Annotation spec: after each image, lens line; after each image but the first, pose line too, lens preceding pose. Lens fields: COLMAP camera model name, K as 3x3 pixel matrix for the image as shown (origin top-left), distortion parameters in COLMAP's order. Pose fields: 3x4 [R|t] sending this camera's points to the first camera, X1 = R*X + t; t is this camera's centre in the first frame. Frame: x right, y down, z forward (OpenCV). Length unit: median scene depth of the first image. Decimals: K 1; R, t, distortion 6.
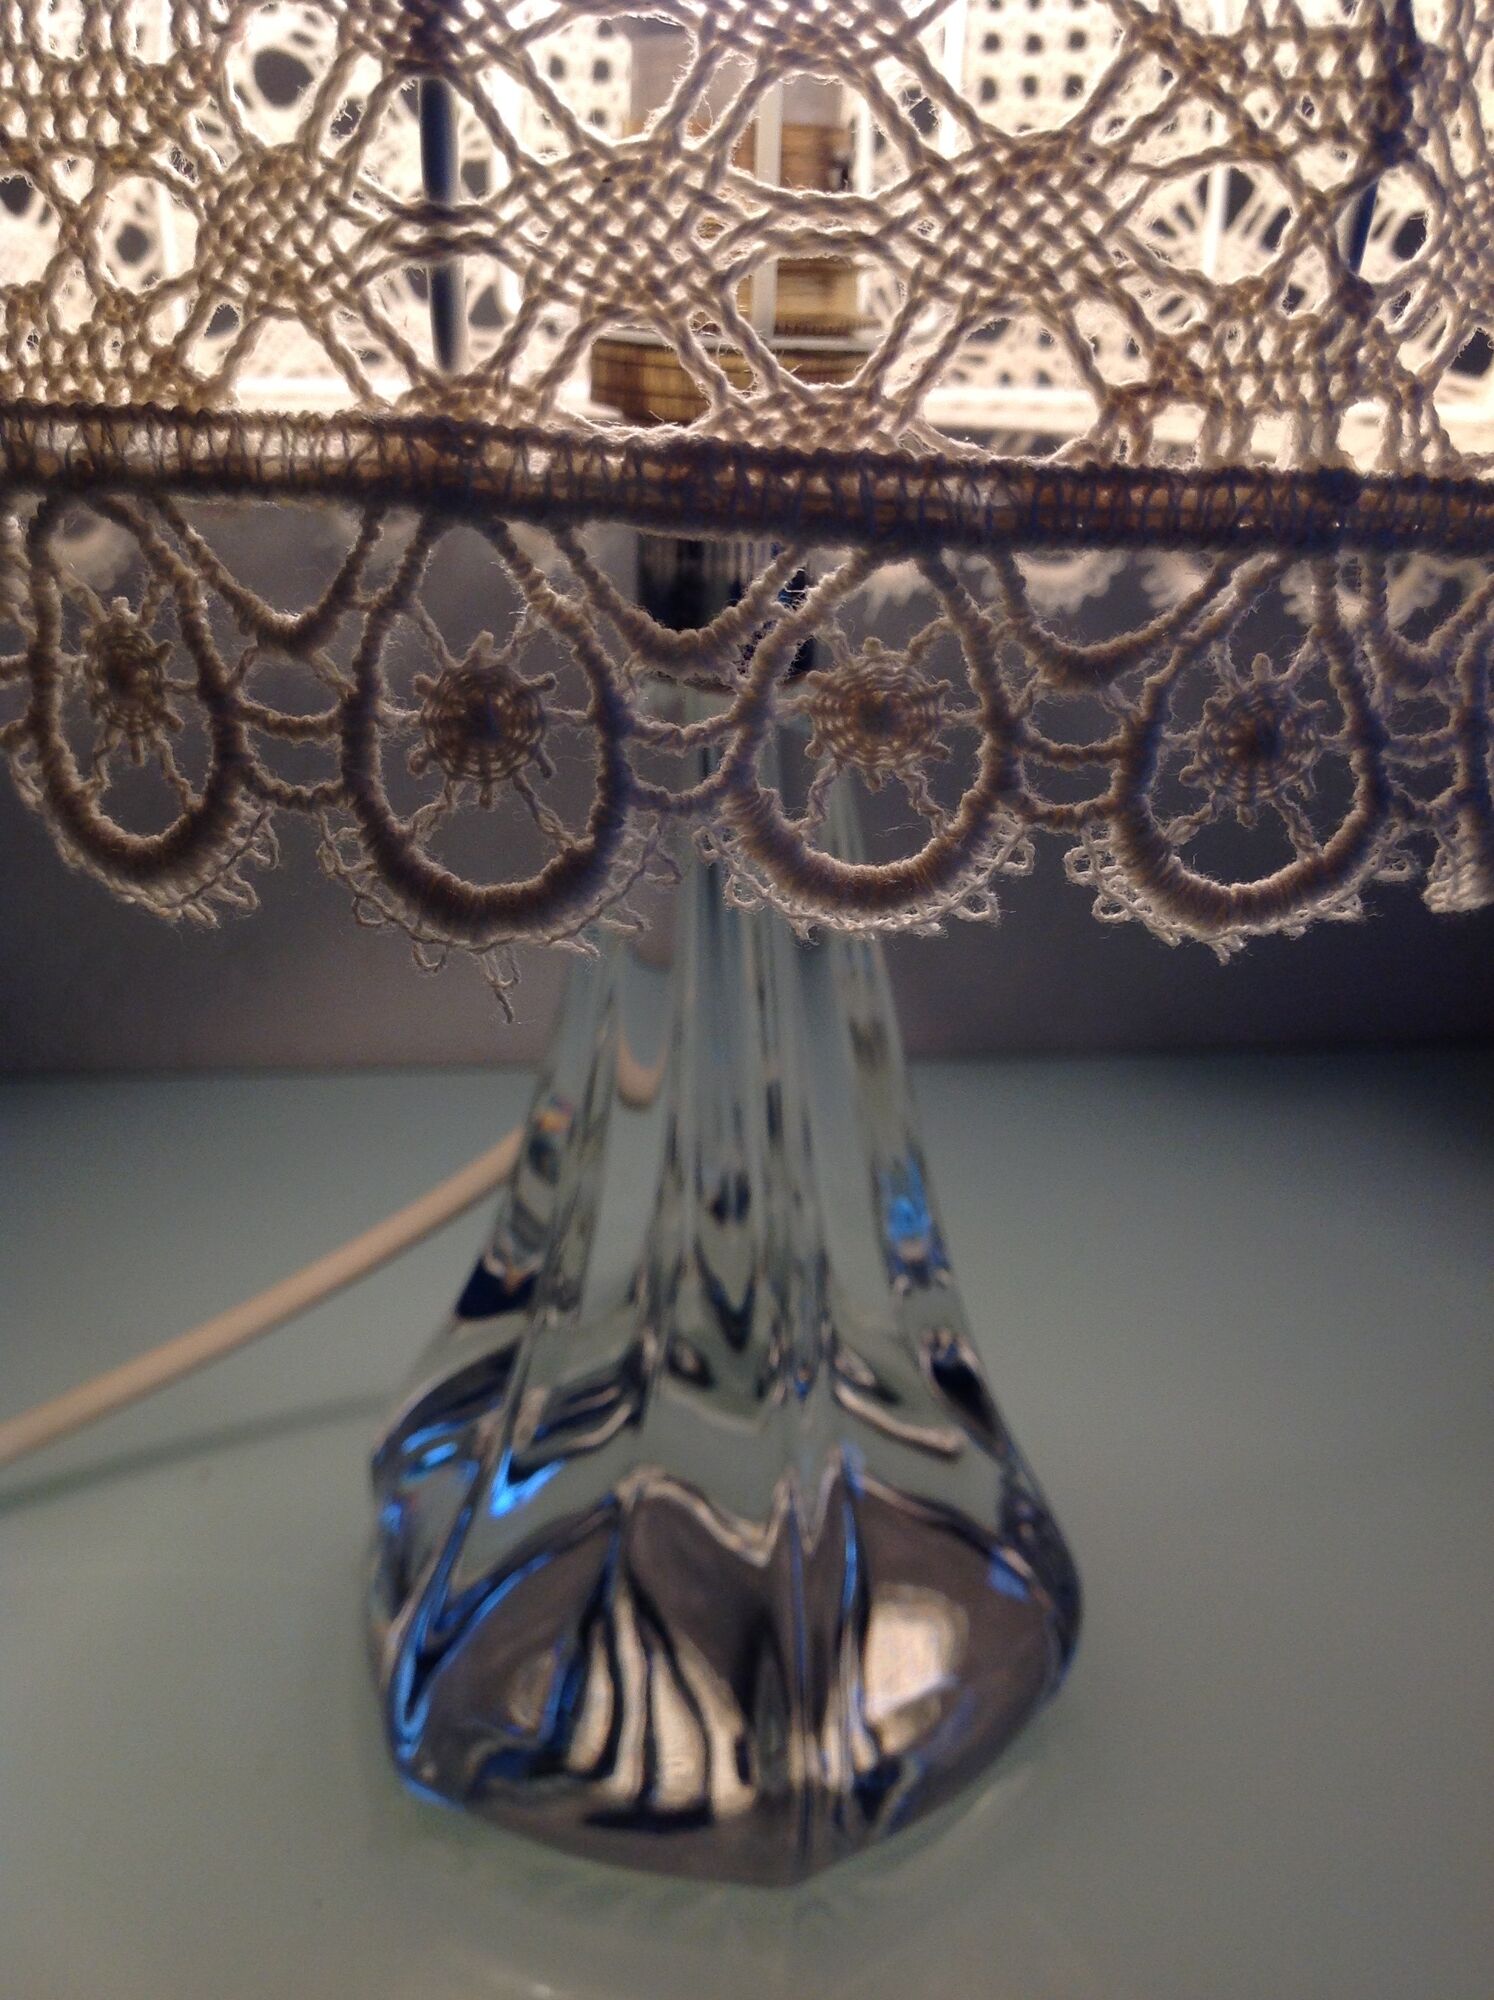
lens RADIAL K [[2070.3, 0, 752.3], [0, 2070.3, 1045.2], [0, 0, 1]] dist [0.140820, -0.375350]
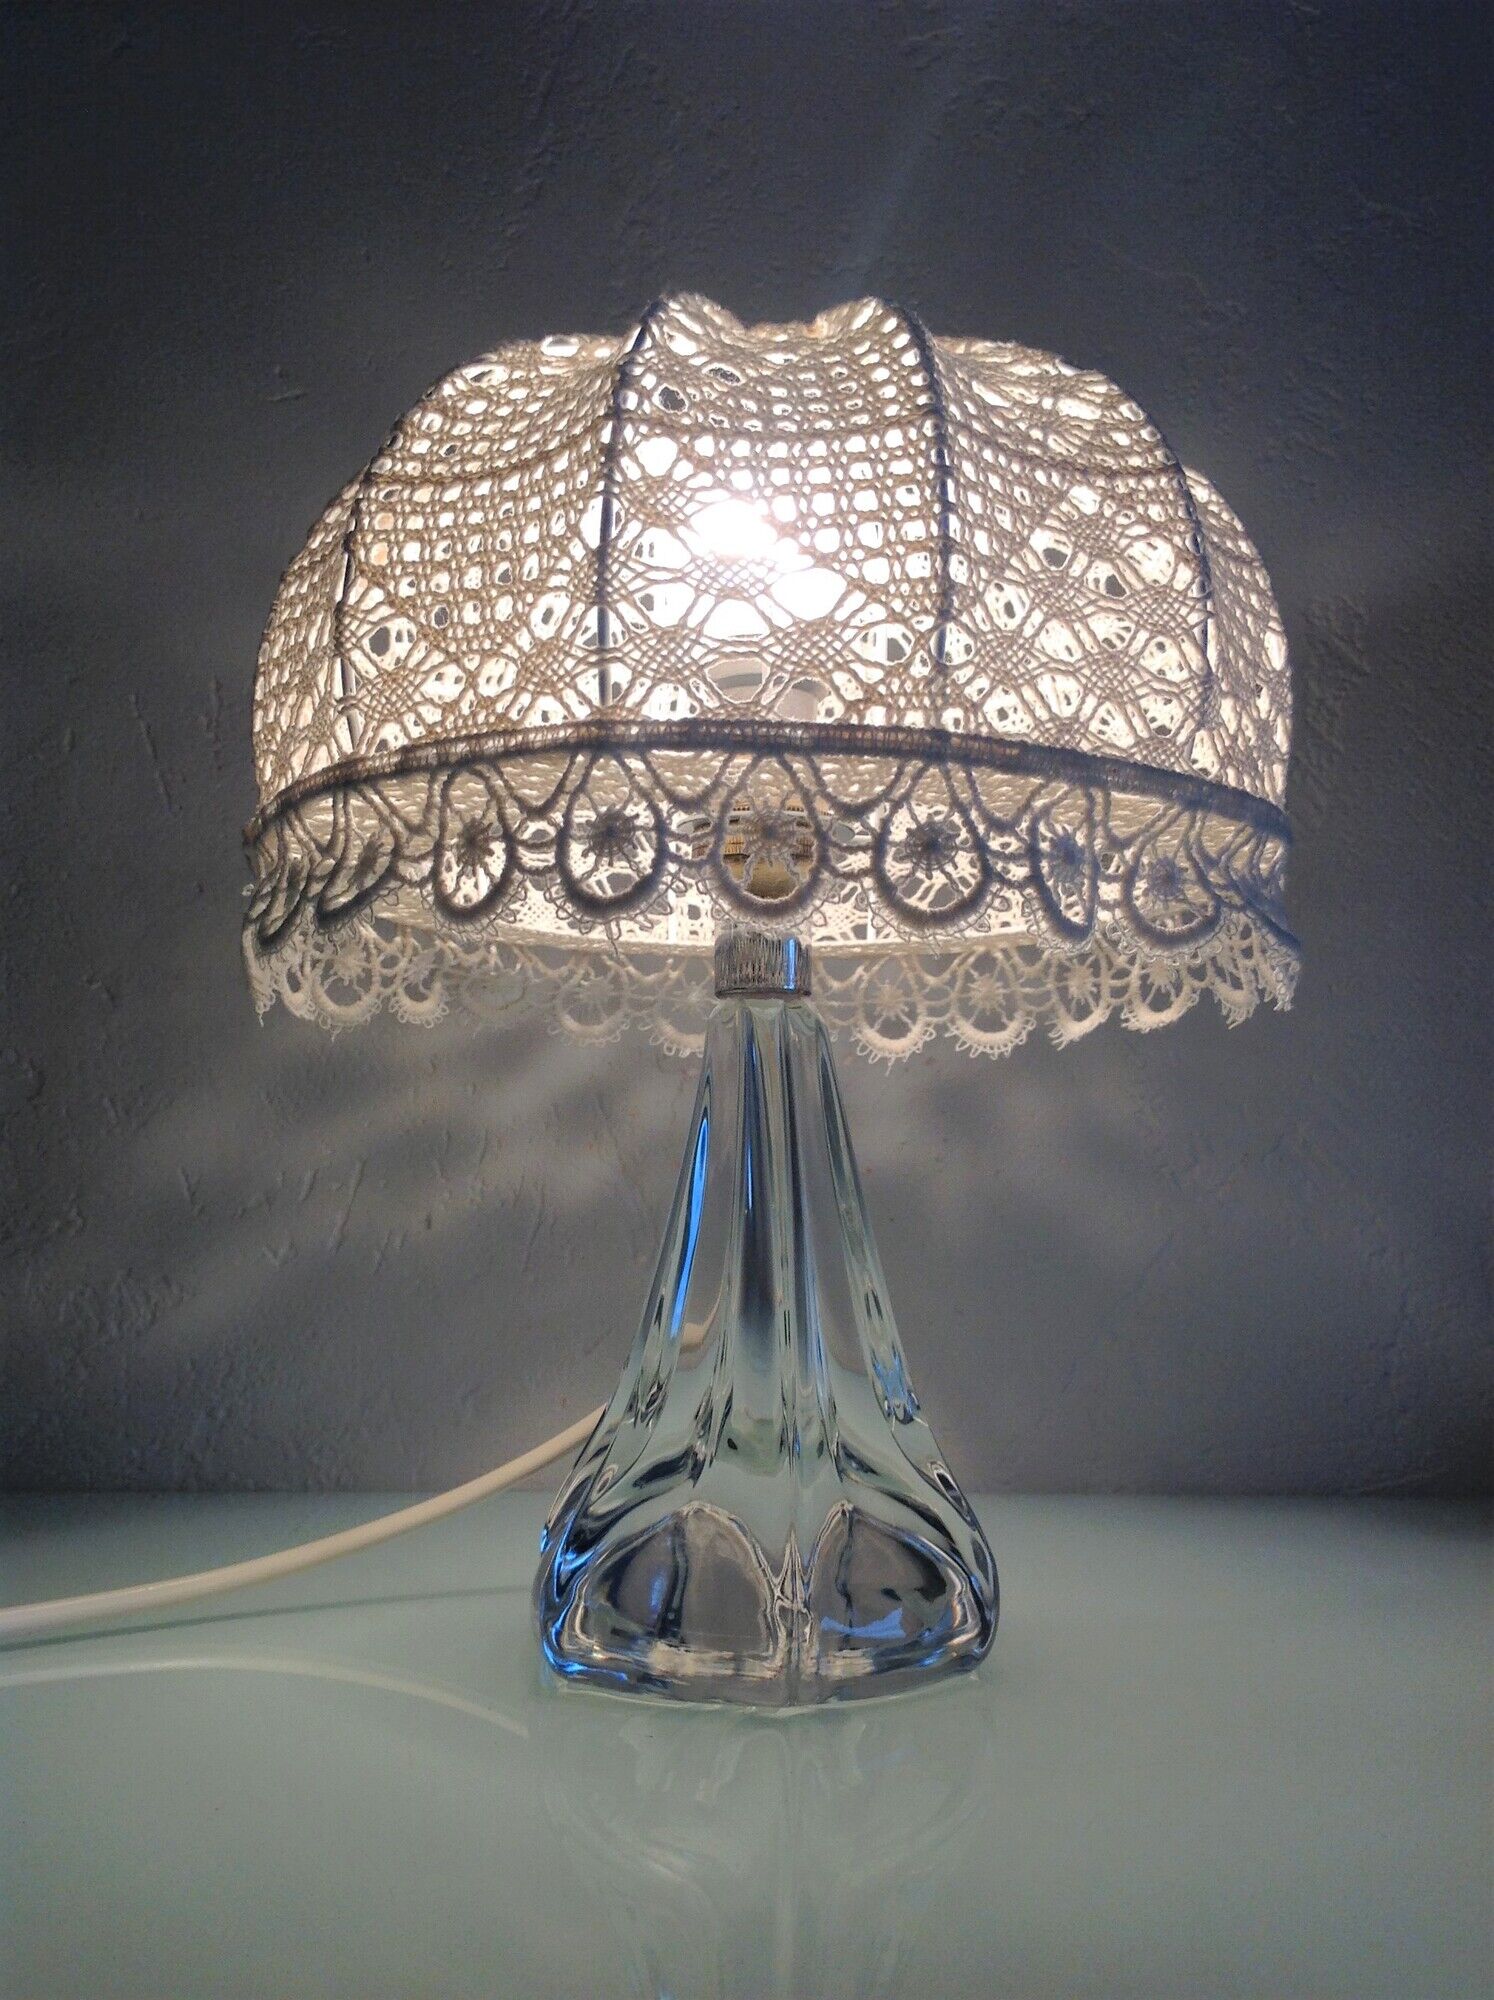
lens RADIAL K [[2005.6, 0, 694.6], [0, 2005.6, 1017.7], [0, 0, 1]] dist [0.096542, -0.015341]
pose [[0.991673, -0.028941, -0.125485, 0.285842], [-0.029519, 0.897393, -0.440243, 1.179582], [0.125350, 0.440282, 0.889066, -1.122487]]
